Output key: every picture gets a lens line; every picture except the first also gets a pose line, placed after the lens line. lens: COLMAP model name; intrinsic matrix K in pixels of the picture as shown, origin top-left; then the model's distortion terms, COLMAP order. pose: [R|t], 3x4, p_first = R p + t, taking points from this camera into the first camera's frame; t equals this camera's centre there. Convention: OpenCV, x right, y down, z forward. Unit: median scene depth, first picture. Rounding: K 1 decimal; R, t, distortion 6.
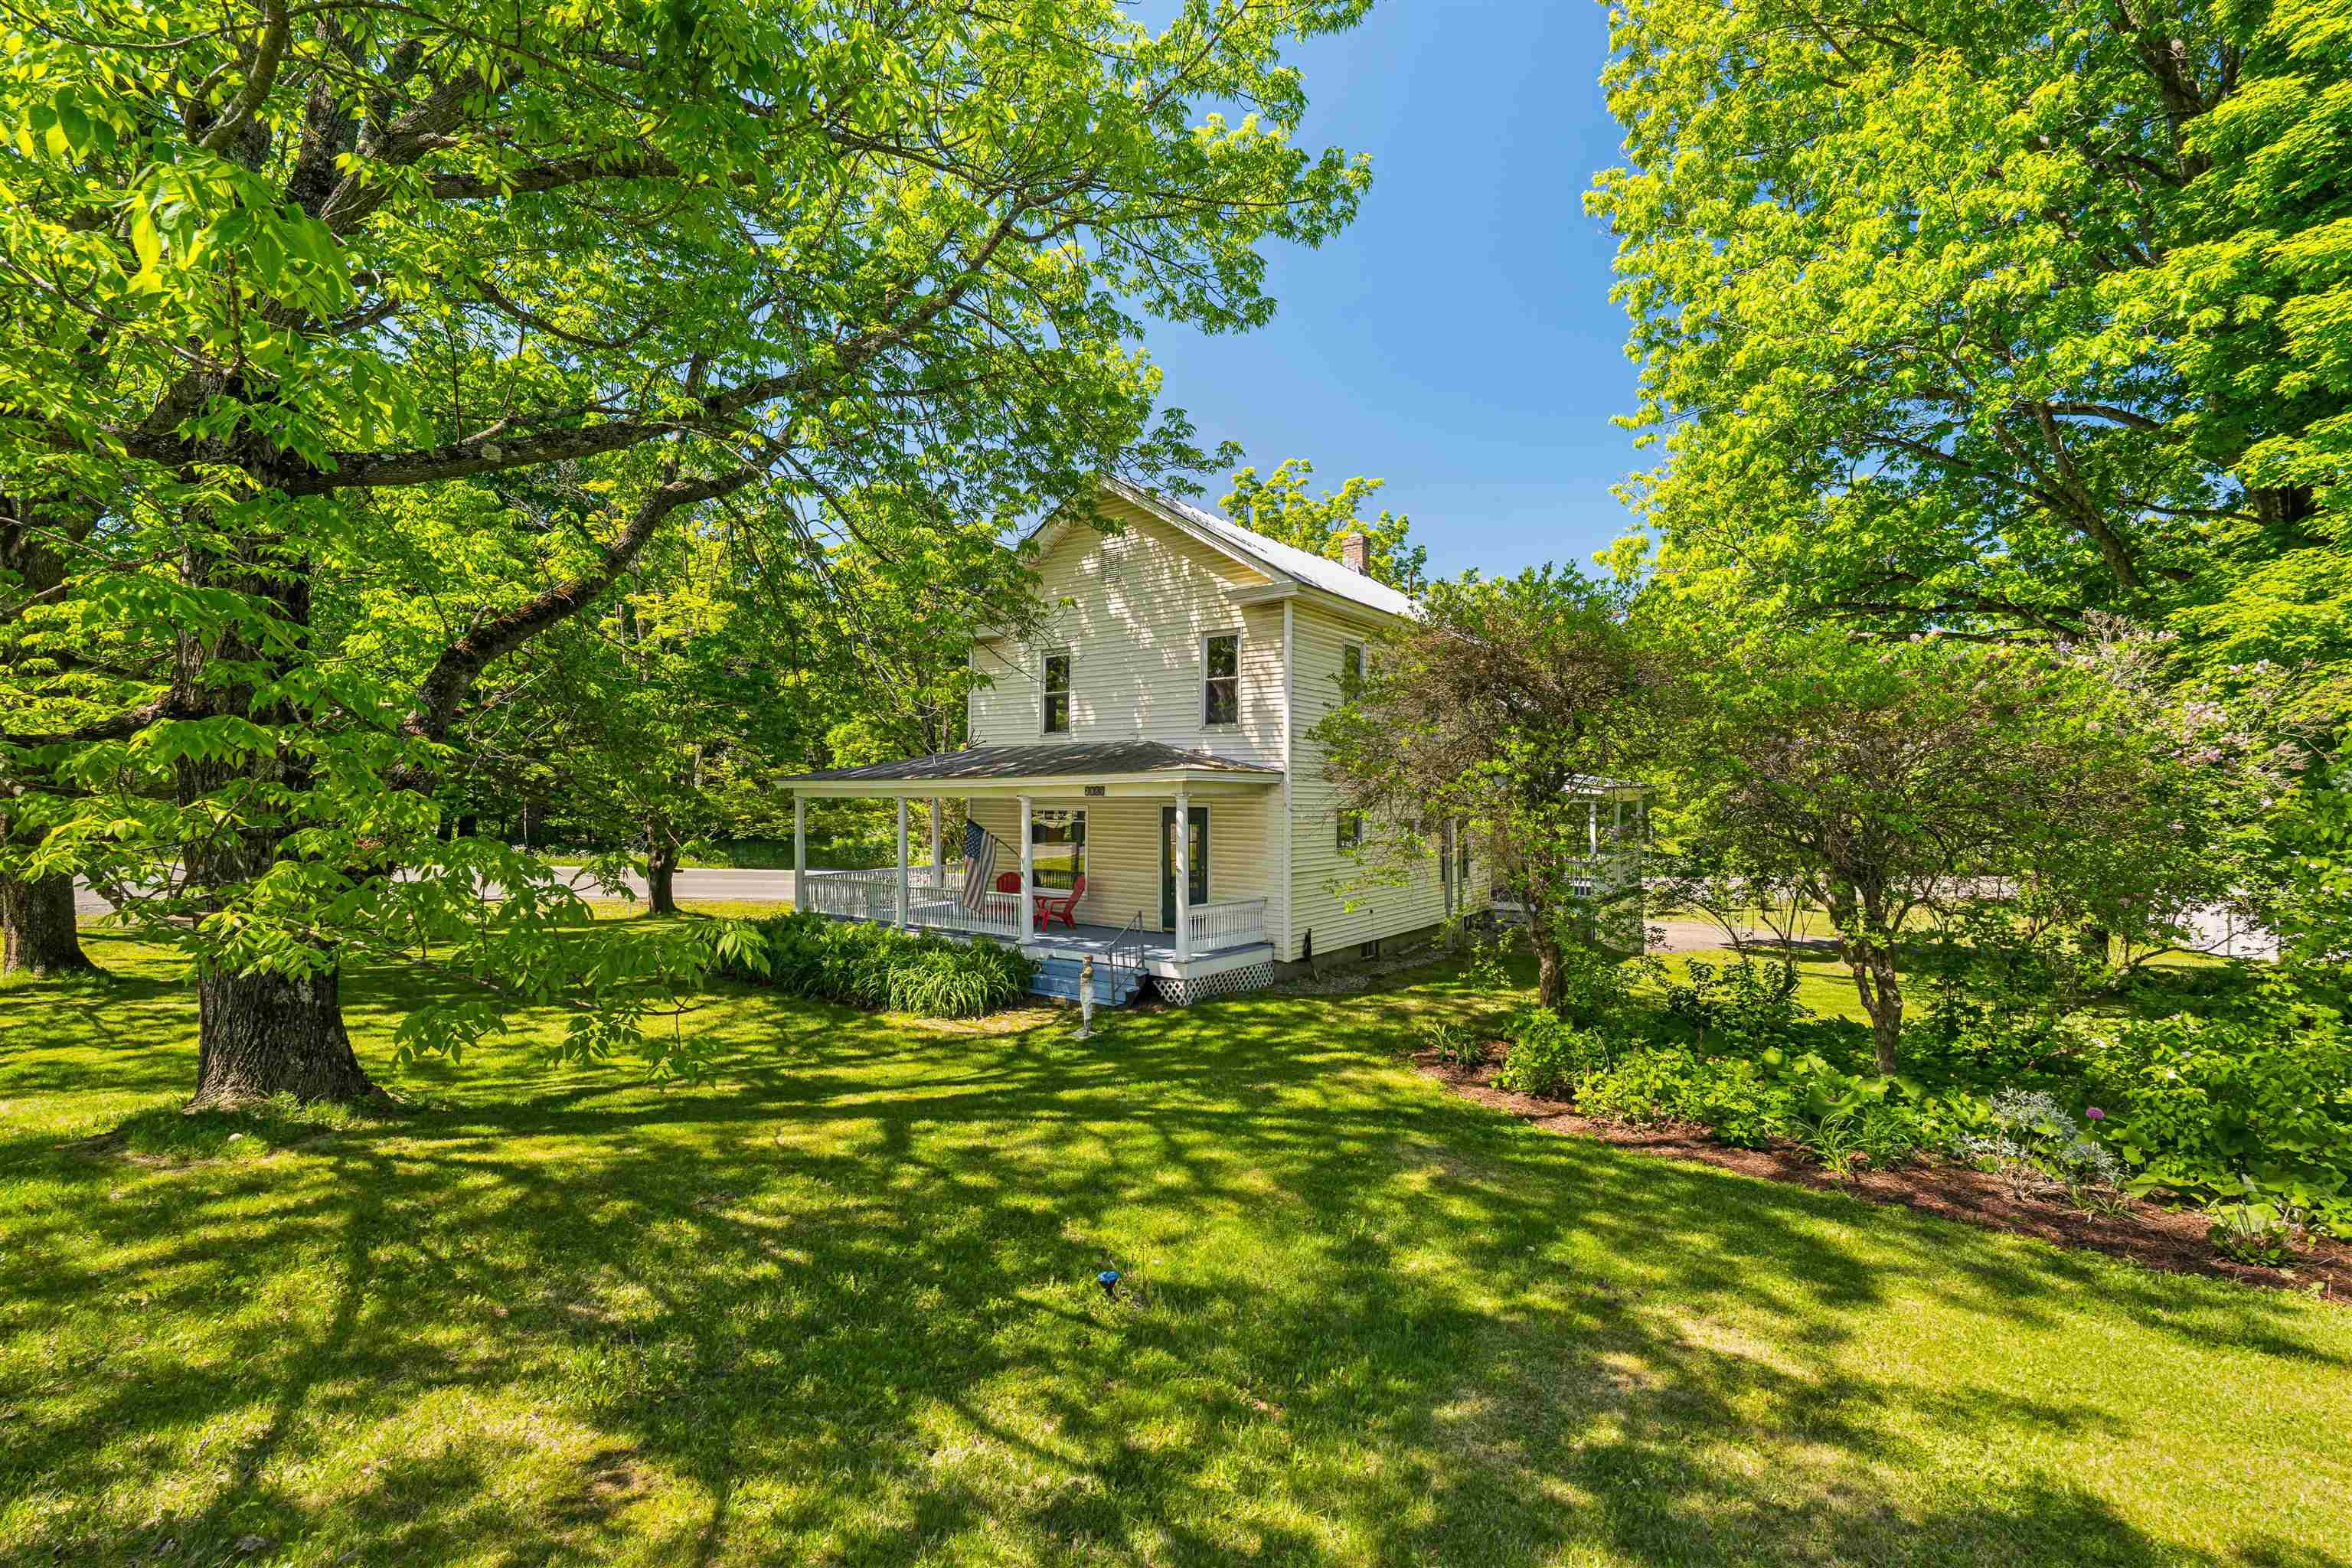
lens RADIAL K [[1030.0, 0, 1180.8], [0, 1030.0, 794.9], [0, 0, 1]] dist [-0.004771, 0.001659]
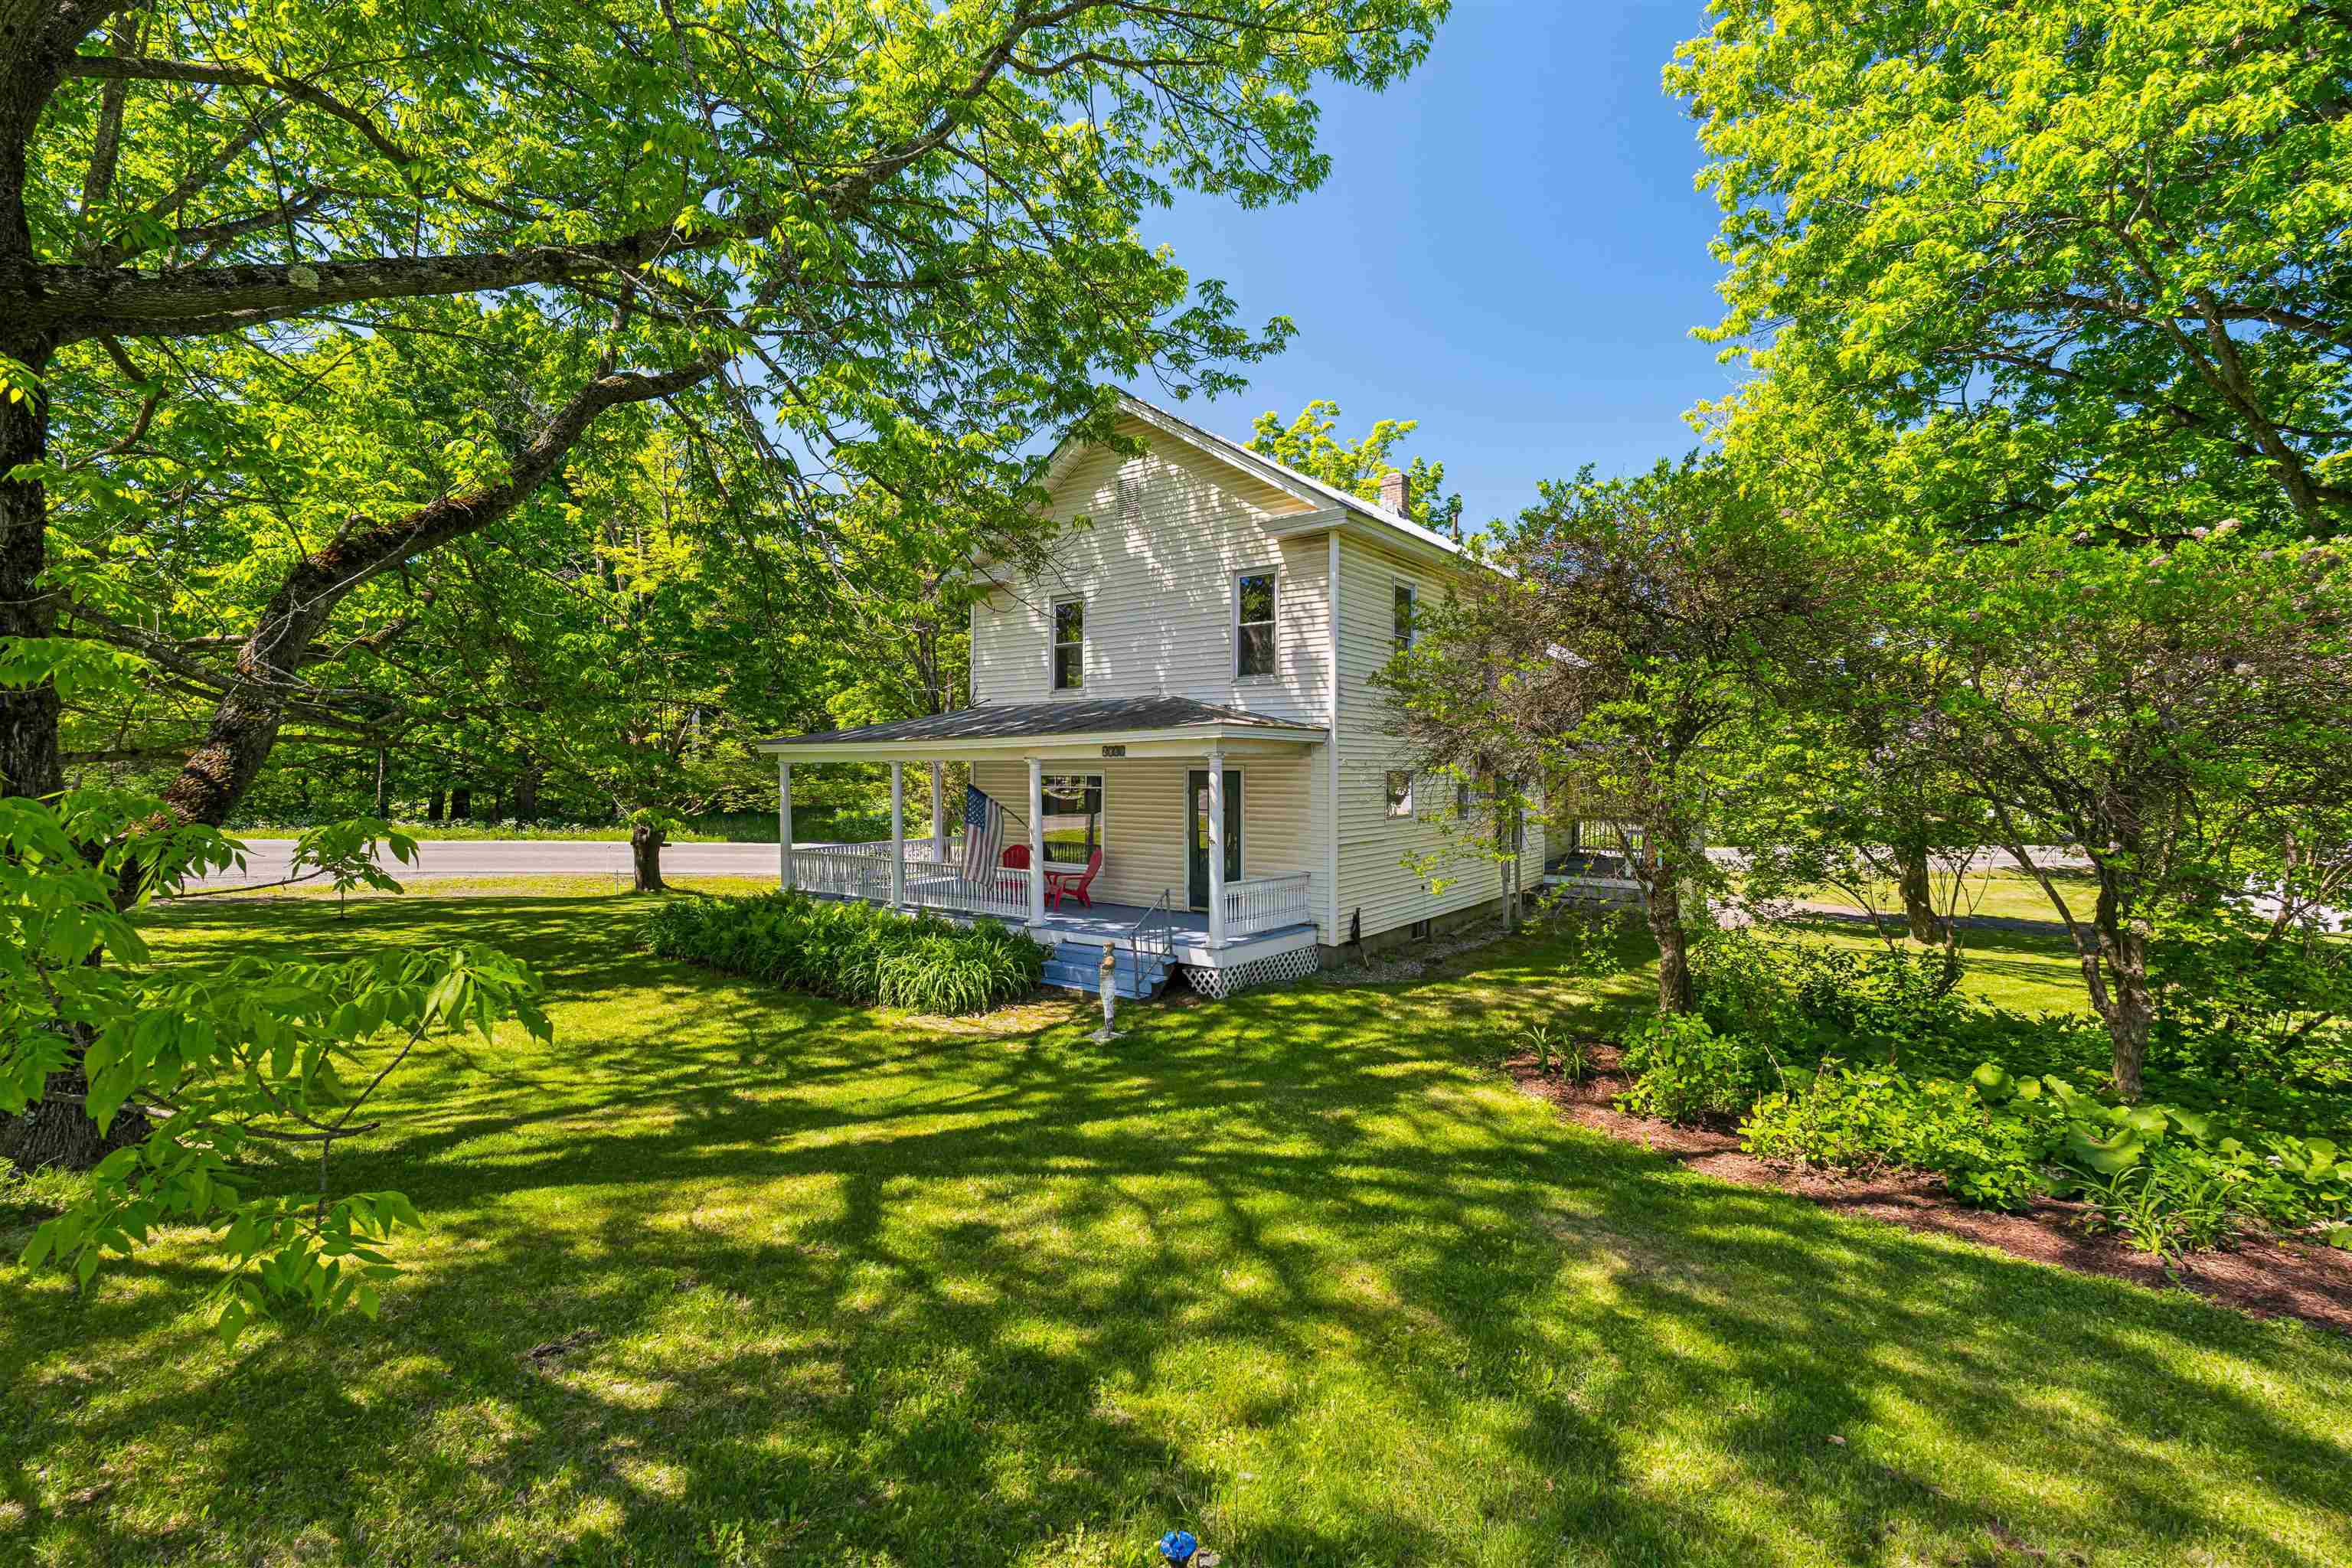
lens RADIAL K [[1030.0, 0, 1171.4], [0, 1030.0, 775.8], [0, 0, 1]] dist [-0.004771, 0.001659]
pose [[0.999819, -0.005468, -0.018202, -0.023712], [0.005623, 0.999948, 0.008526, 0.012015], [0.018154, -0.008627, 0.999798, 0.159154]]
